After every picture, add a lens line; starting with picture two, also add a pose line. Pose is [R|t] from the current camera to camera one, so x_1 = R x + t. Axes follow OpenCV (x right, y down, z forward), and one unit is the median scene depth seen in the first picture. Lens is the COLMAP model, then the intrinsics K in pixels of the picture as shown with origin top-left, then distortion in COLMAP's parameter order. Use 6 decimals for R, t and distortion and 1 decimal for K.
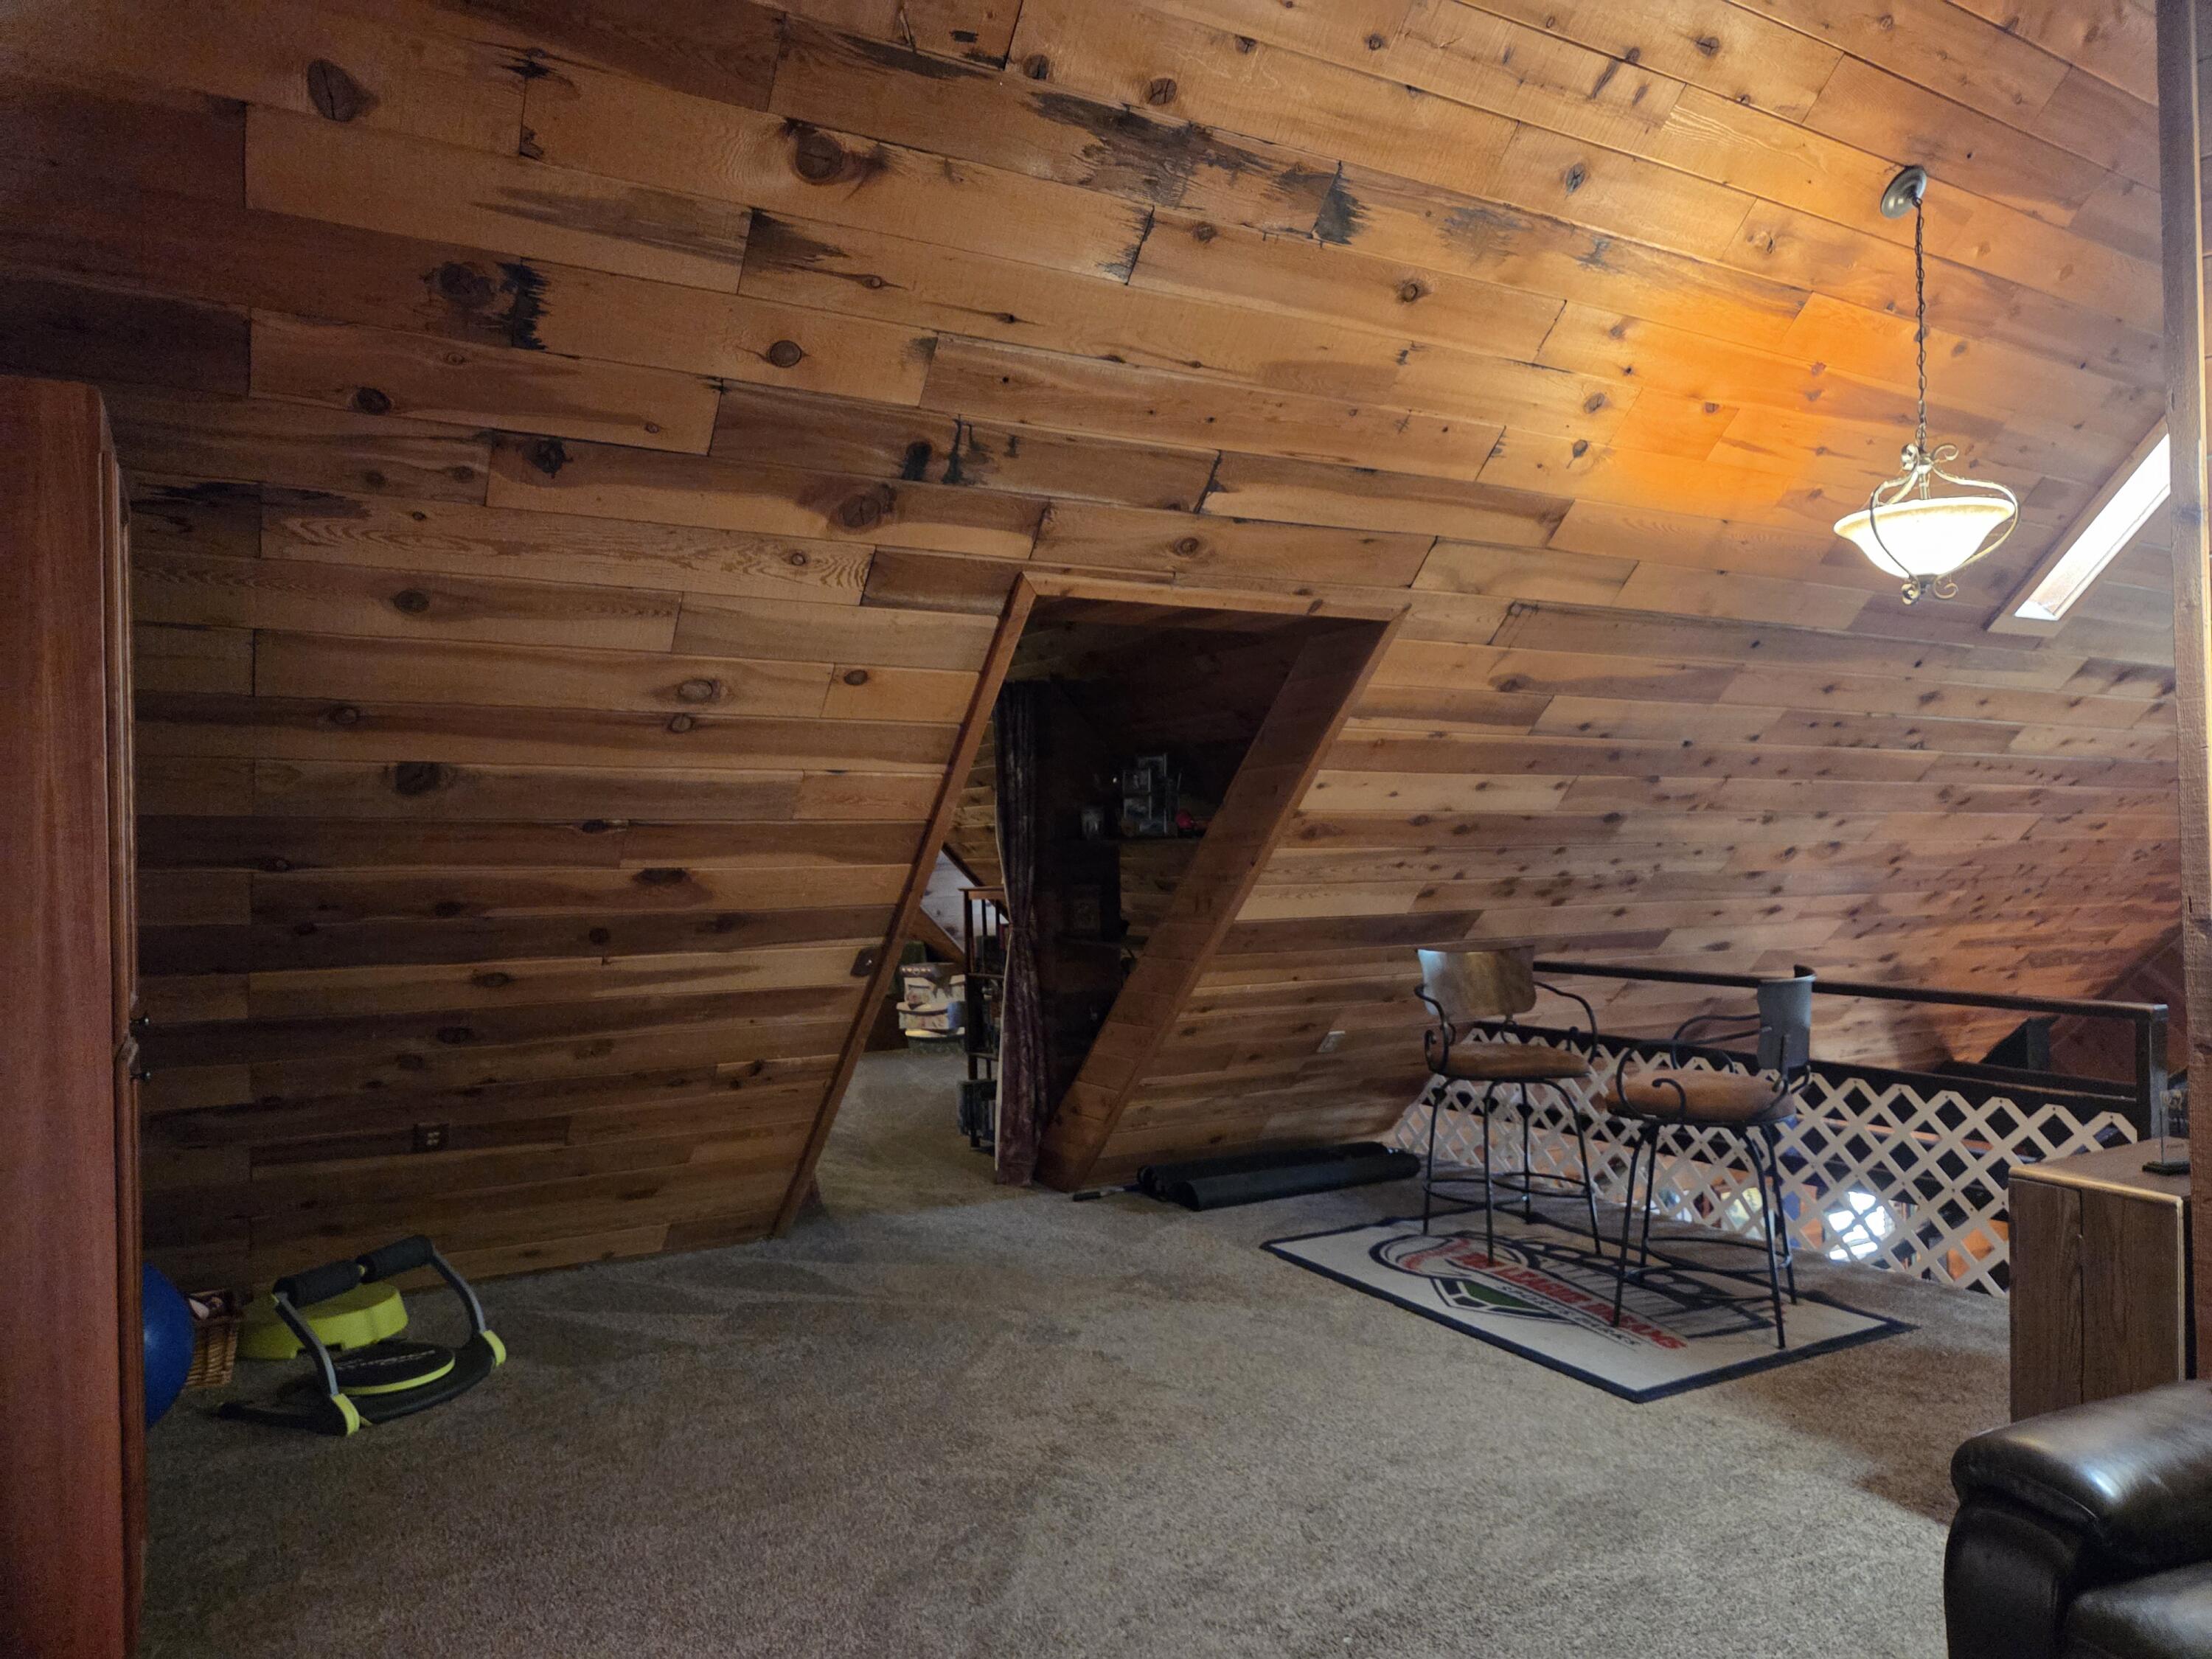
lens RADIAL K [[1479.5, 0, 1121.6], [0, 1479.5, 832.0], [0, 0, 1]] dist [0.072753, -0.064096]
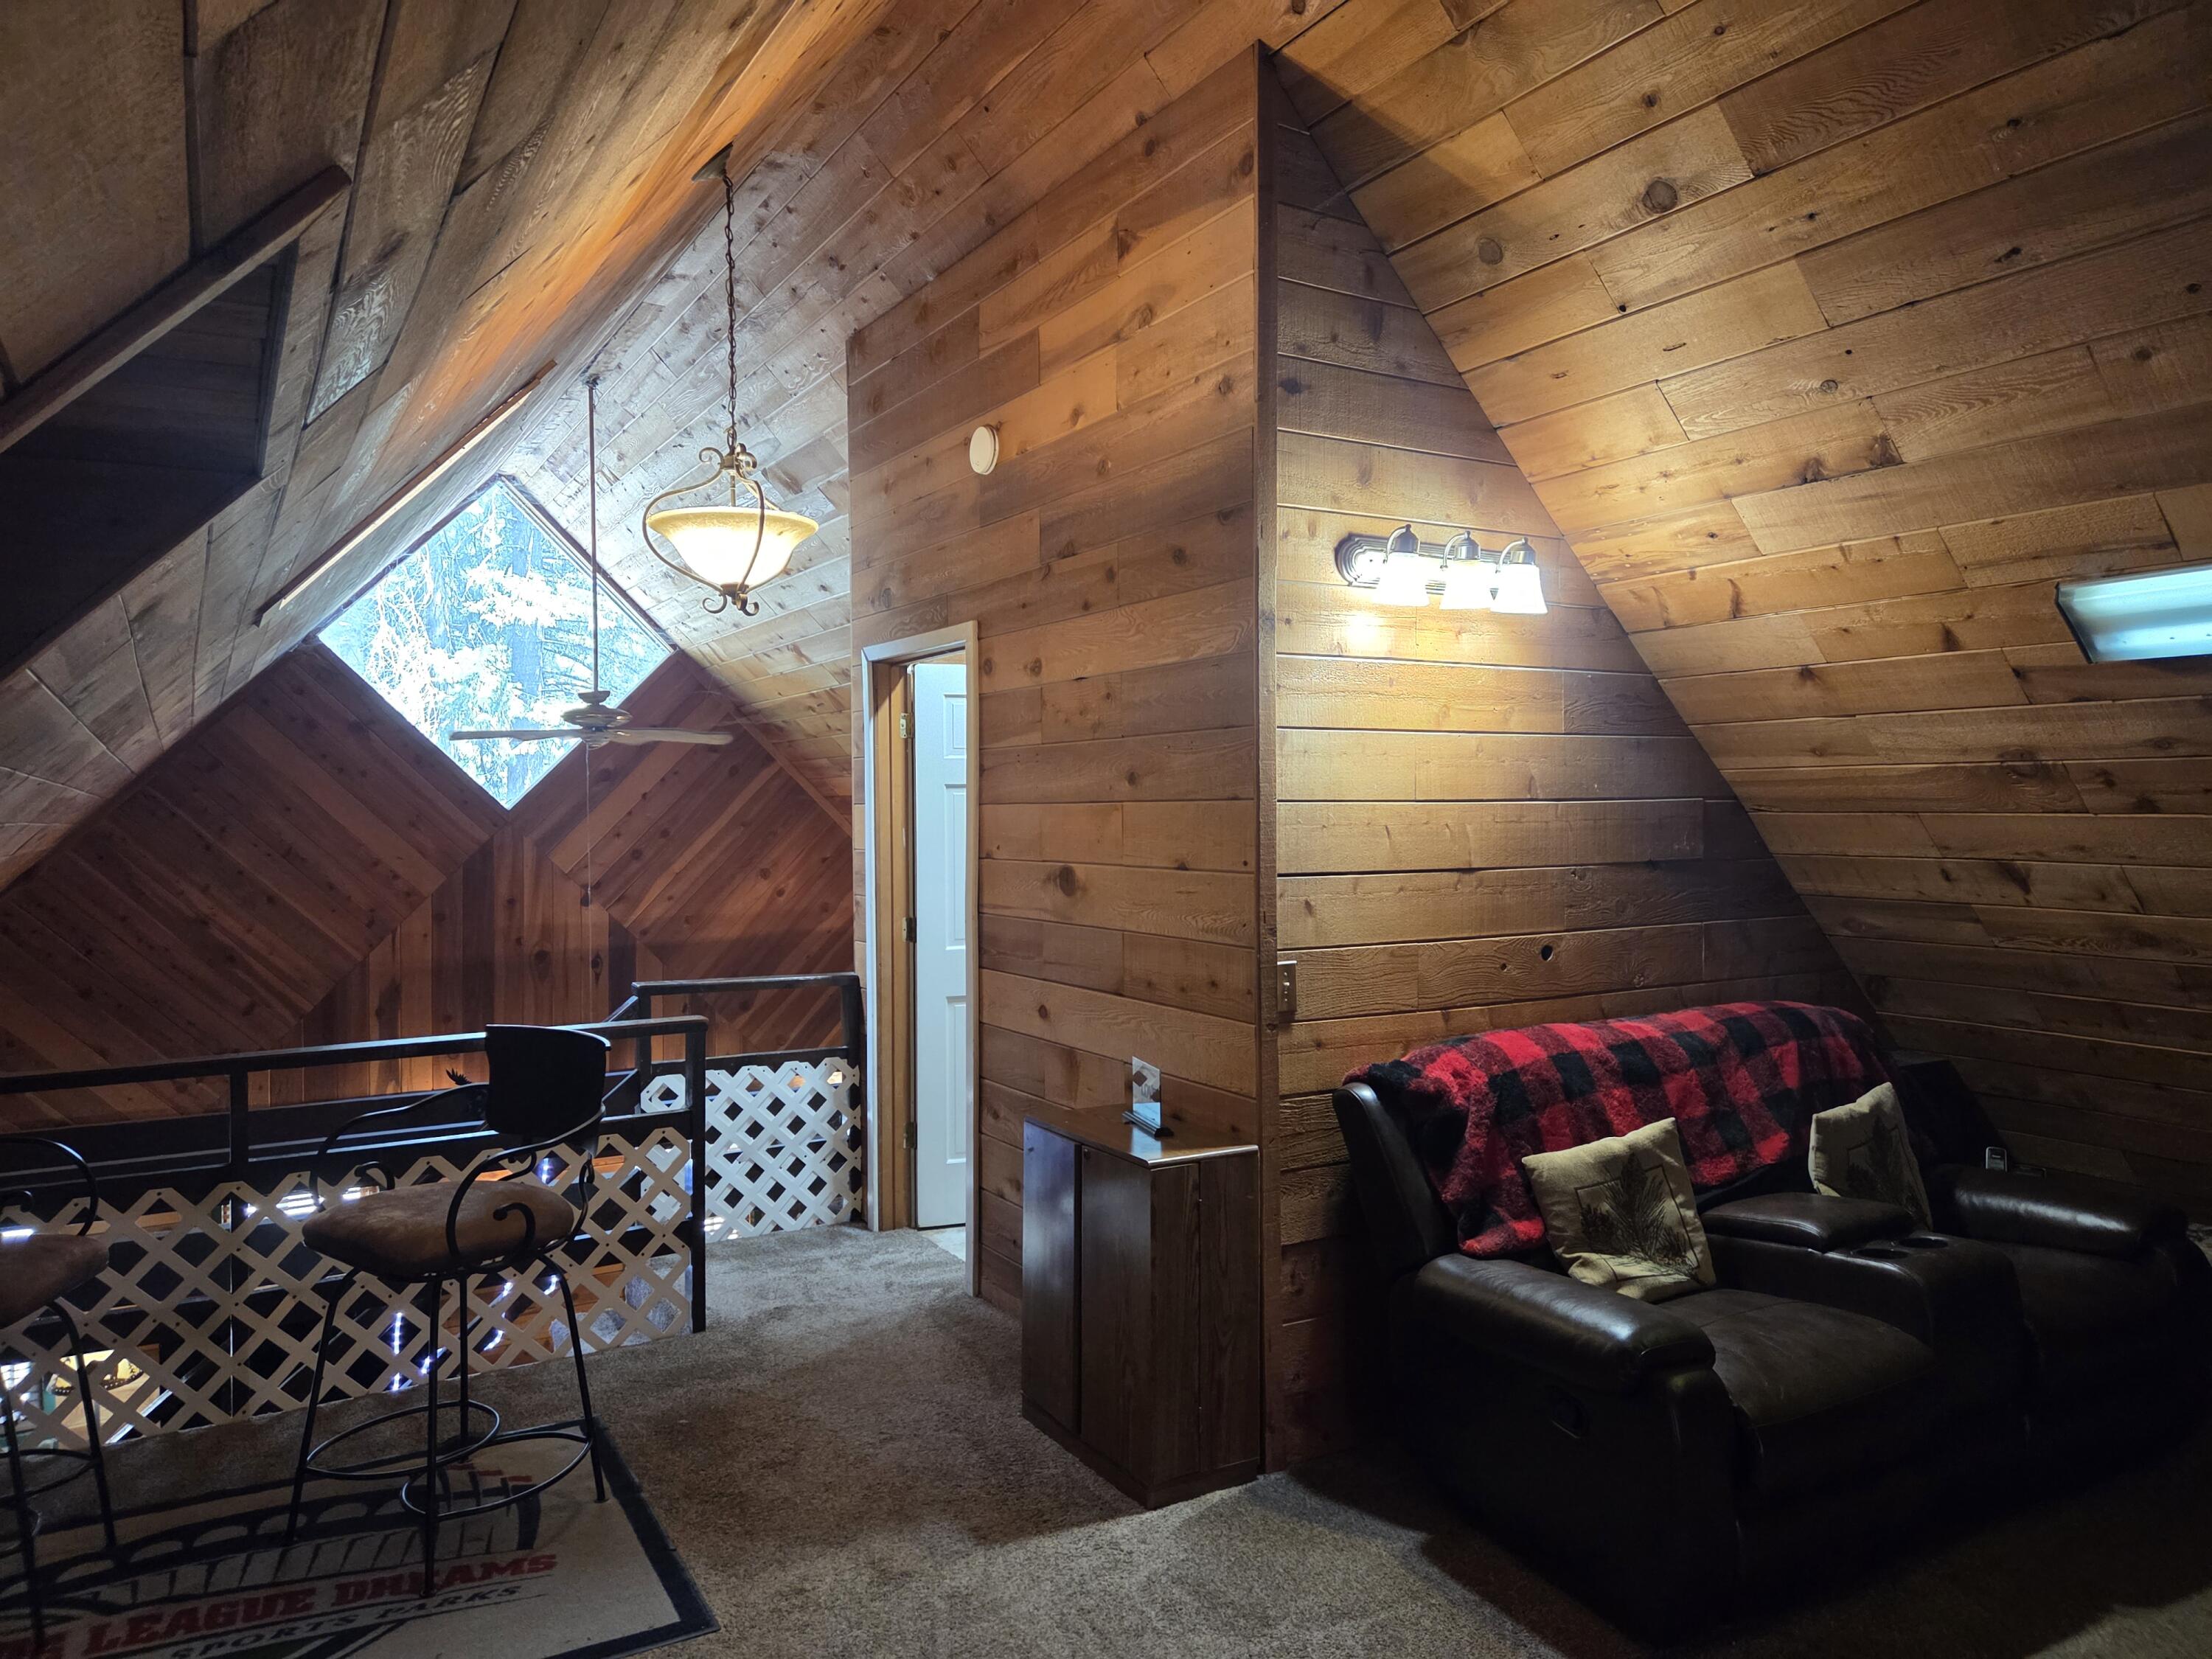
lens RADIAL K [[1479.5, 0, 1104.3], [0, 1479.5, 805.0], [0, 0, 1]] dist [0.072753, -0.064096]
pose [[-0.000324, 0.020220, 0.999795, -0.327269], [-0.006135, 0.999777, -0.020222, -0.013855], [-0.999981, -0.006141, -0.000200, 0.630255]]
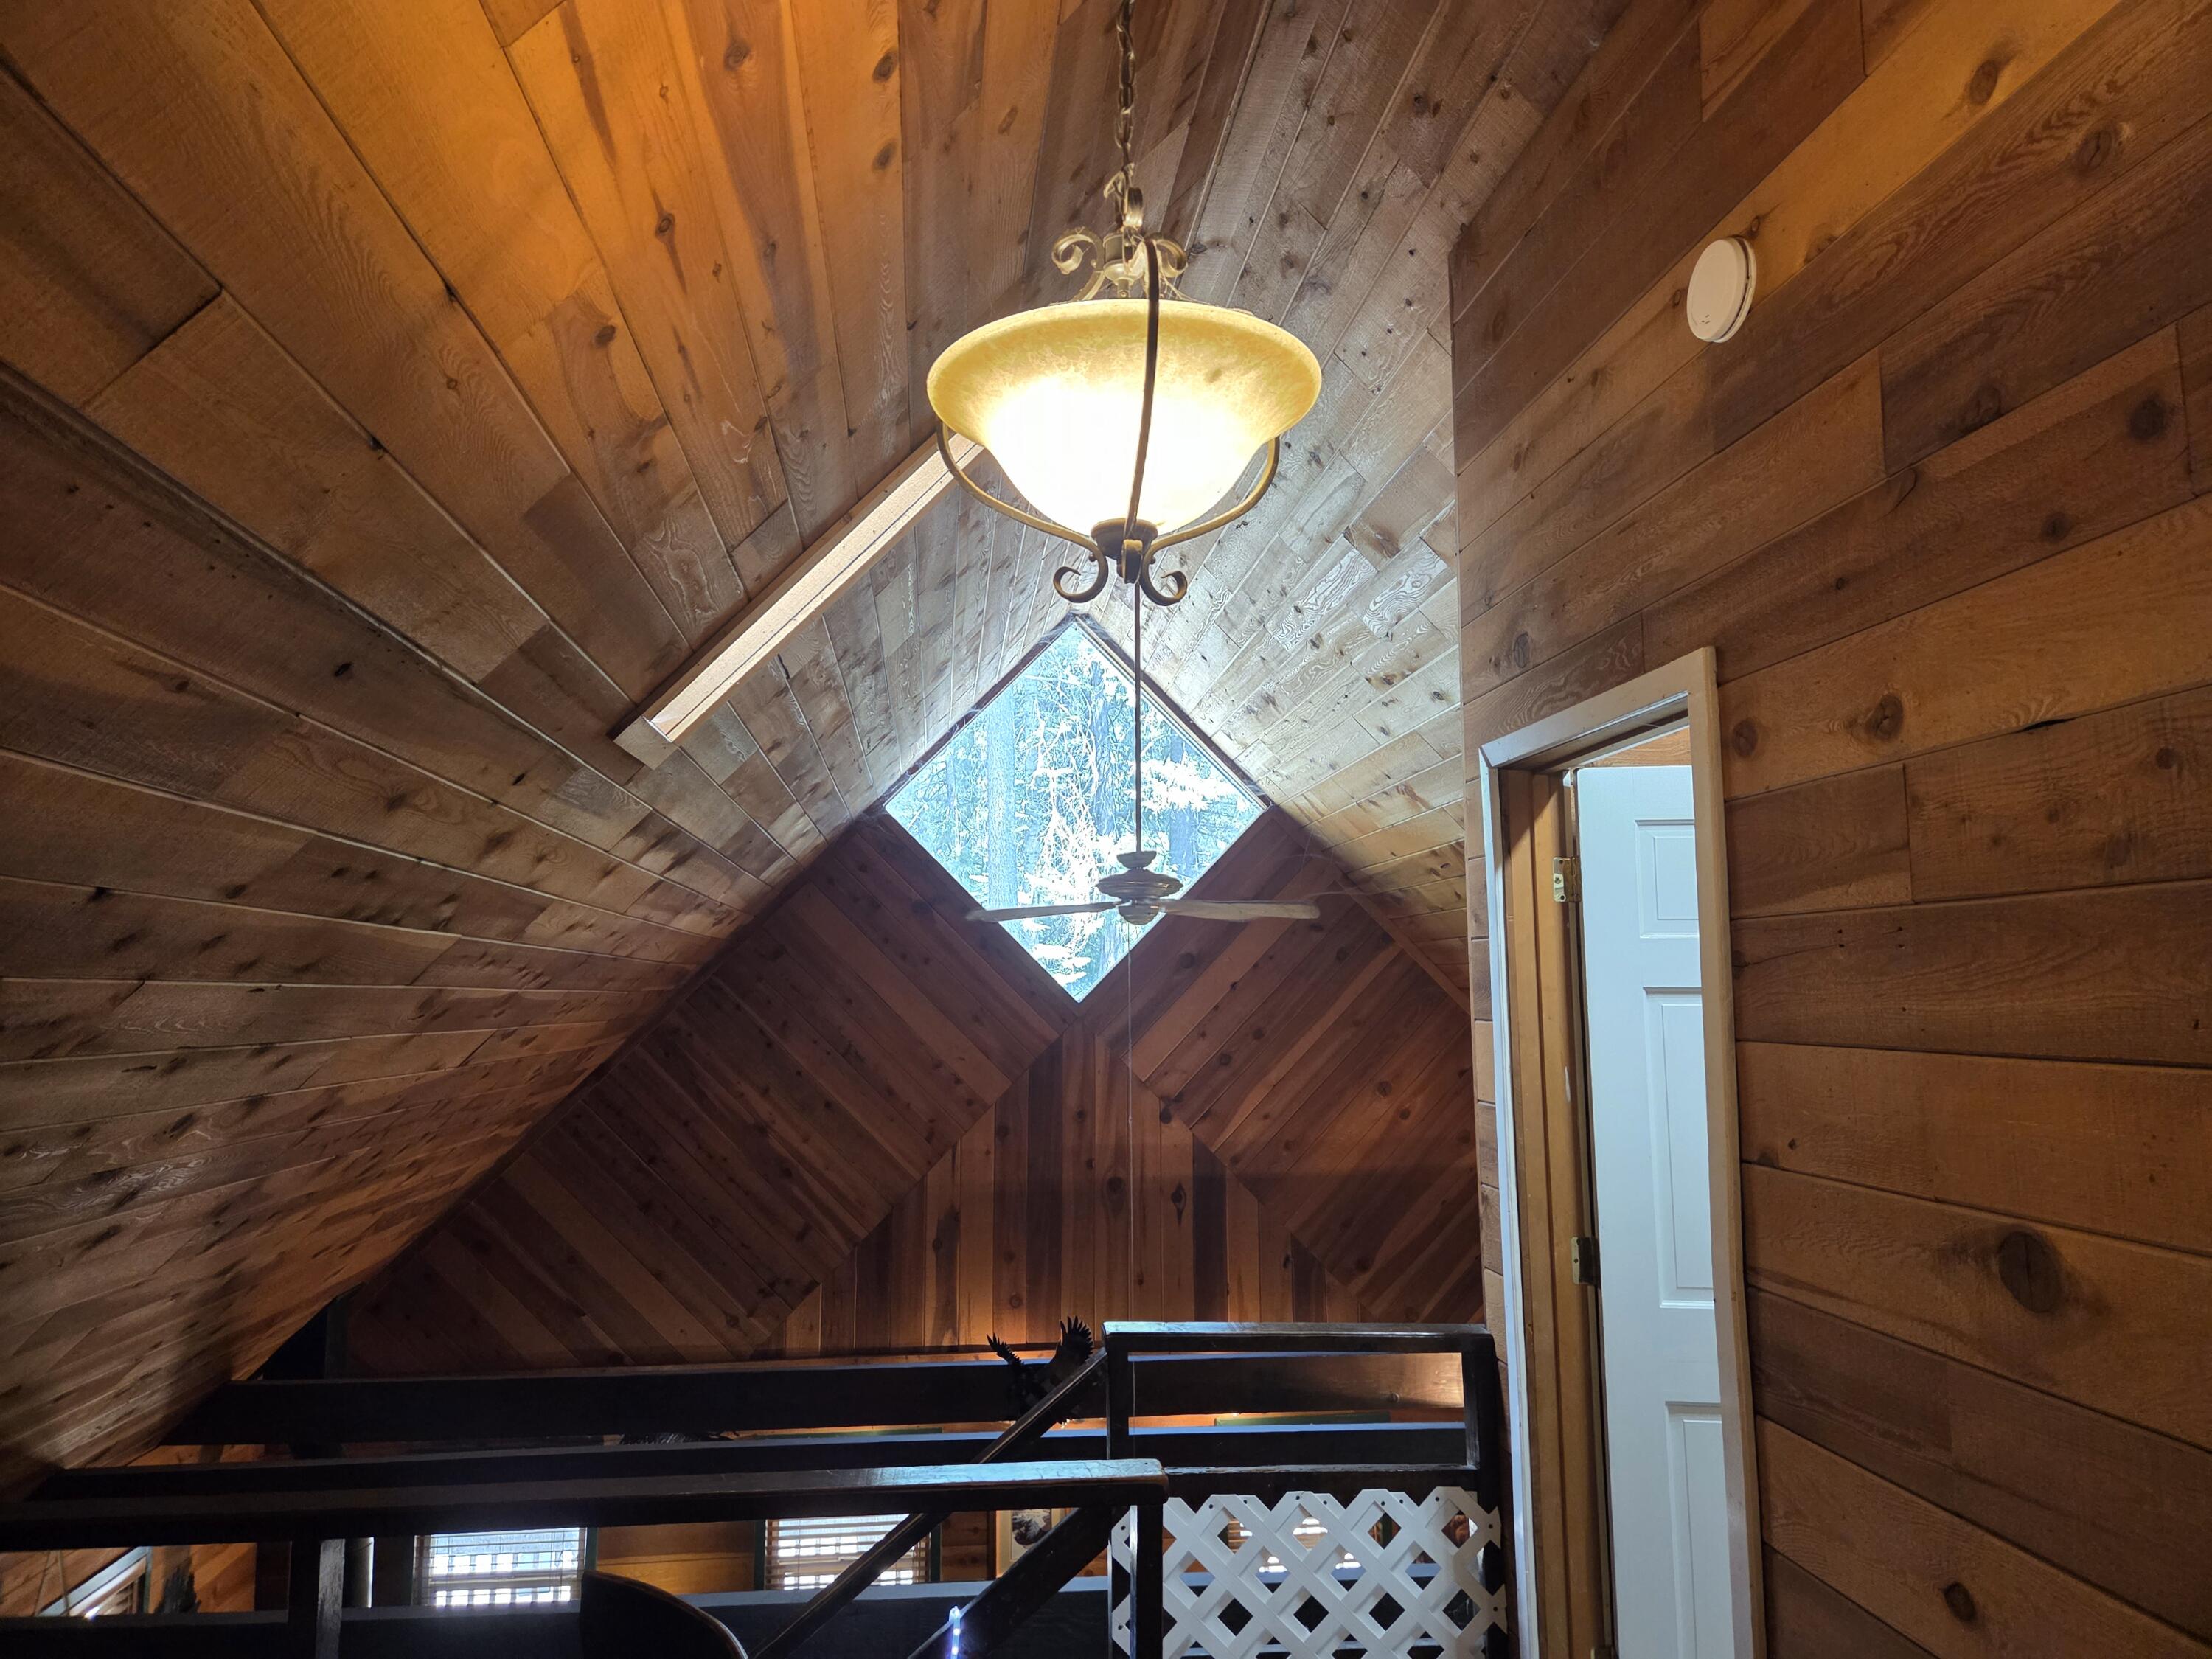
lens RADIAL K [[1479.5, 0, 1111.5], [0, 1479.5, 809.8], [0, 0, 1]] dist [0.072753, -0.064096]
pose [[0.417023, 0.127215, 0.899949, 0.155879], [-0.018709, 0.991148, -0.131438, -0.039497], [-0.908703, 0.037976, 0.415712, 0.693388]]
